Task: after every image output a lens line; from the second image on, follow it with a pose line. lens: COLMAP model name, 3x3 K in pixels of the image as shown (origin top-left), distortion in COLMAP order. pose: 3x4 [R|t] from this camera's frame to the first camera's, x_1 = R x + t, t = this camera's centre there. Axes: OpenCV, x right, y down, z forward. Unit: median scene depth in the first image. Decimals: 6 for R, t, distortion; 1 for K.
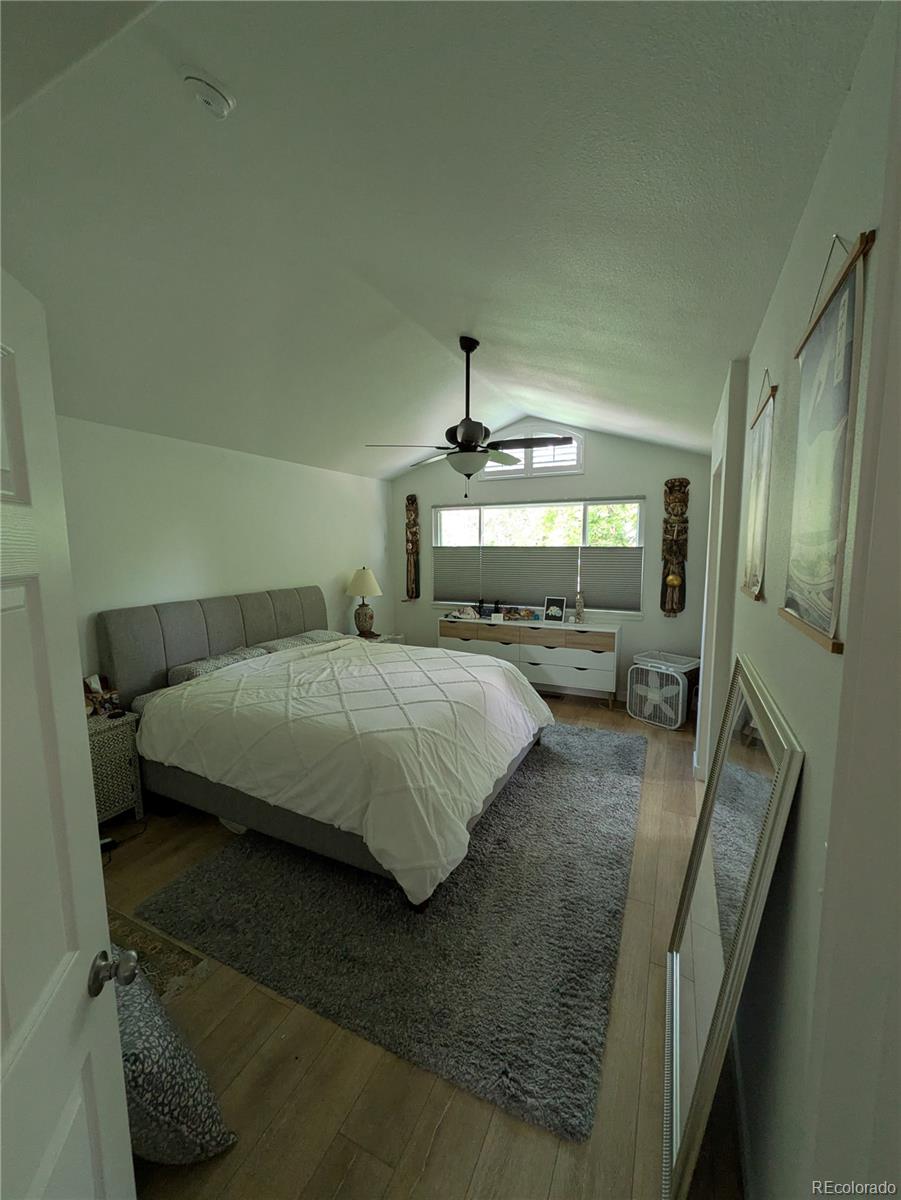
lens RADIAL K [[474.3, 0, 451.5], [0, 474.3, 600.1], [0, 0, 1]] dist [0.000775, -0.000035]
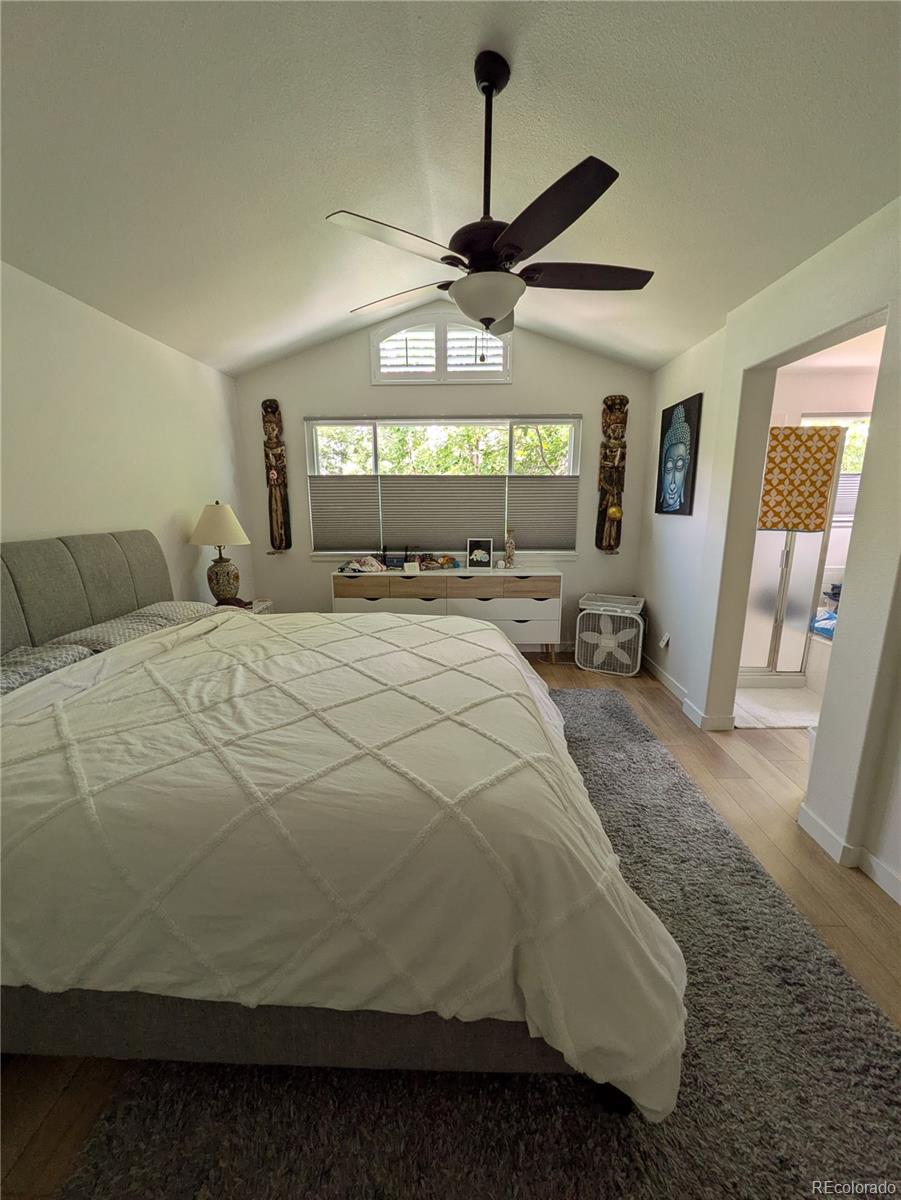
lens RADIAL K [[474.3, 0, 451.5], [0, 474.3, 600.1], [0, 0, 1]] dist [0.000775, -0.000035]
pose [[0.910414, -0.084443, 0.404988, -0.186301], [0.047067, 0.993732, 0.101394, 0.016052], [-0.411012, -0.073249, 0.908682, 0.292546]]
